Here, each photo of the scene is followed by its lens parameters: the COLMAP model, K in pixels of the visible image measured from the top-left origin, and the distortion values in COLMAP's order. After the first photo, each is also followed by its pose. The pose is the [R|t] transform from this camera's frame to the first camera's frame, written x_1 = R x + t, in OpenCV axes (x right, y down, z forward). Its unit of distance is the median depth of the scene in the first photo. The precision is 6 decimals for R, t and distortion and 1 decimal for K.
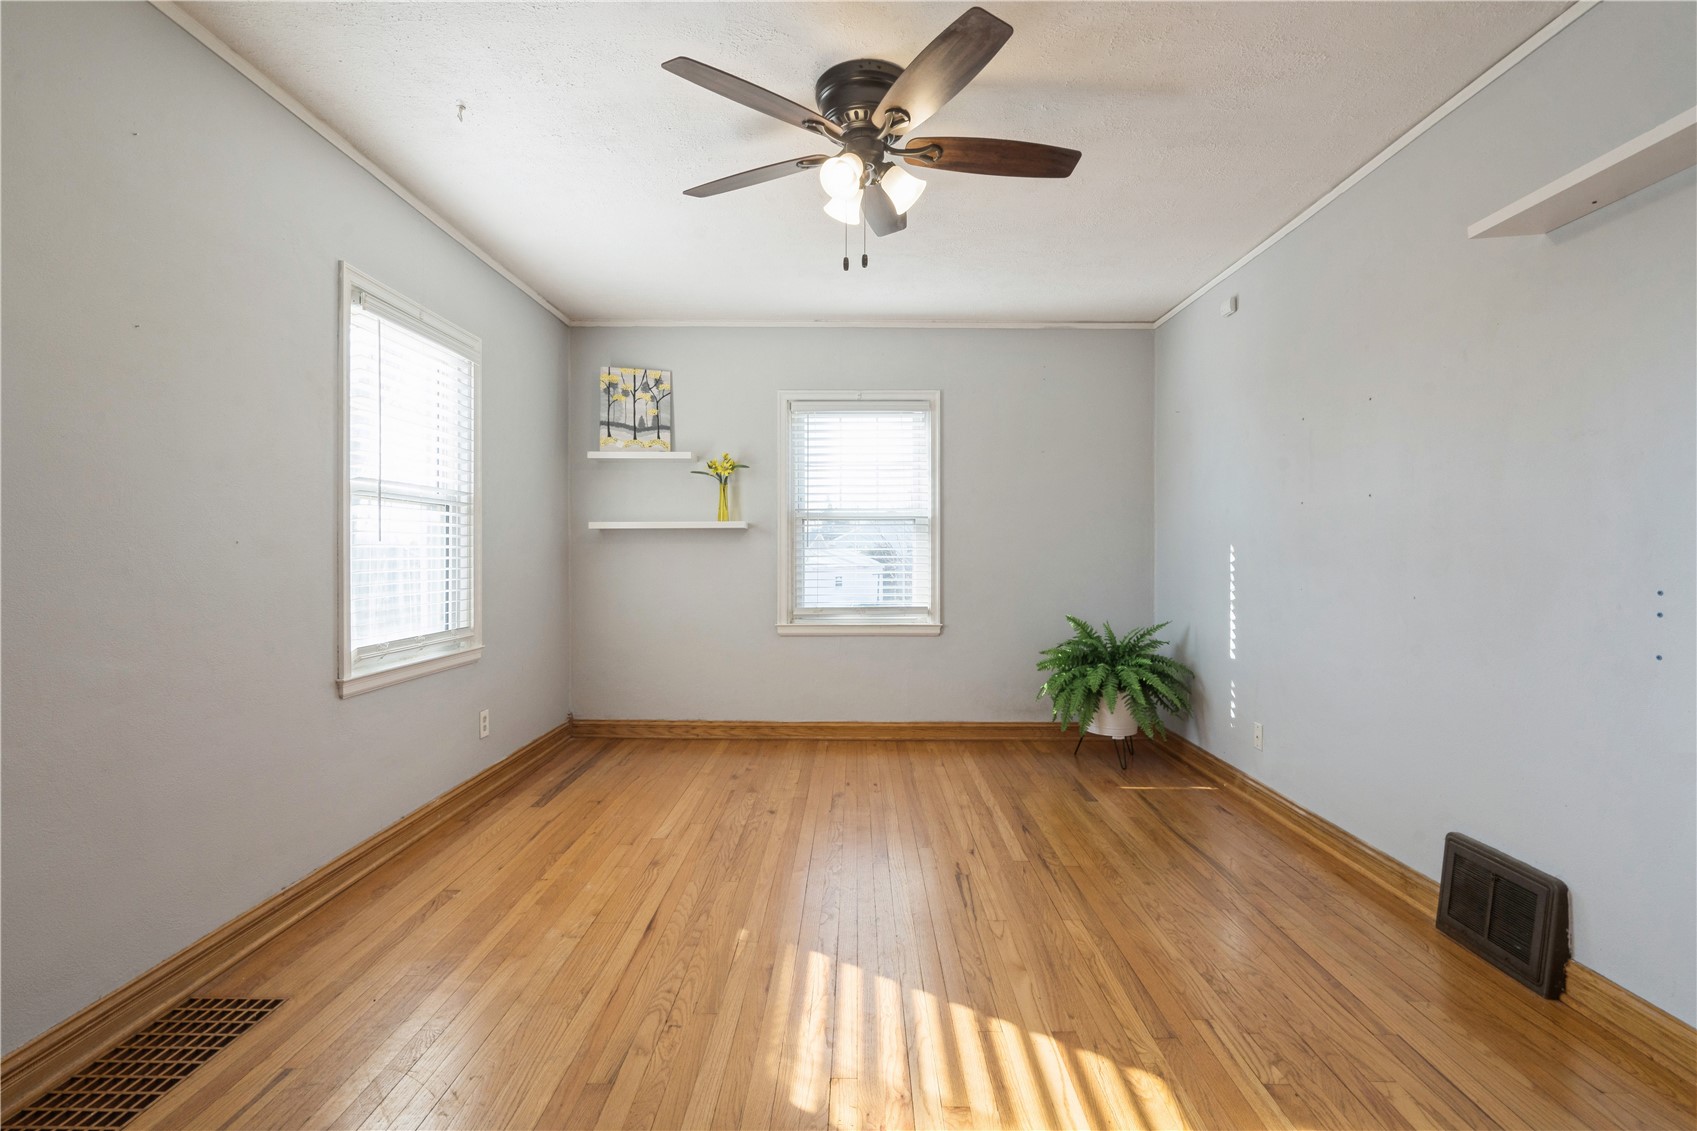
lens RADIAL K [[796.9, 0, 861.0], [0, 796.9, 554.3], [0, 0, 1]] dist [0.003673, 0.001239]
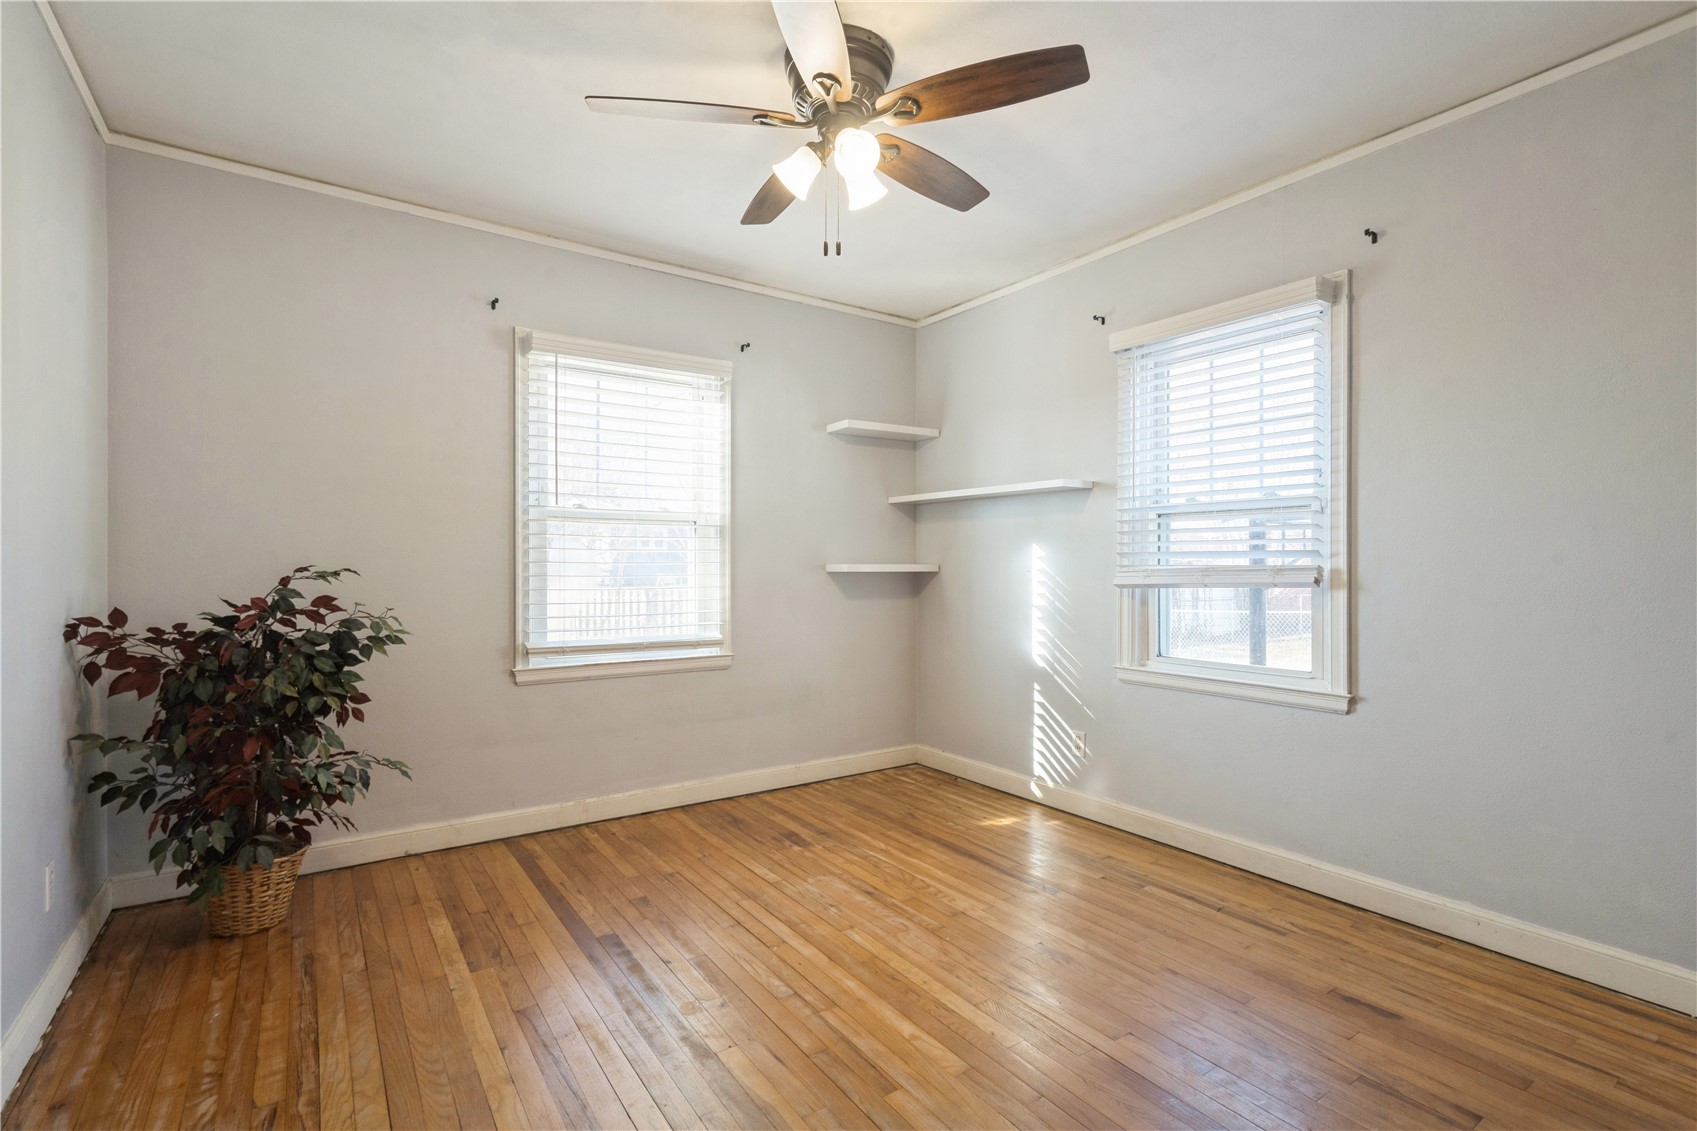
lens RADIAL K [[796.9, 0, 857.3], [0, 796.9, 571.9], [0, 0, 1]] dist [0.003673, 0.001239]
pose [[0.576696, 0.008997, -0.816909, 0.375410], [-0.001448, 0.999949, 0.009991, -0.004752], [0.816957, -0.004579, 0.576680, 0.401776]]
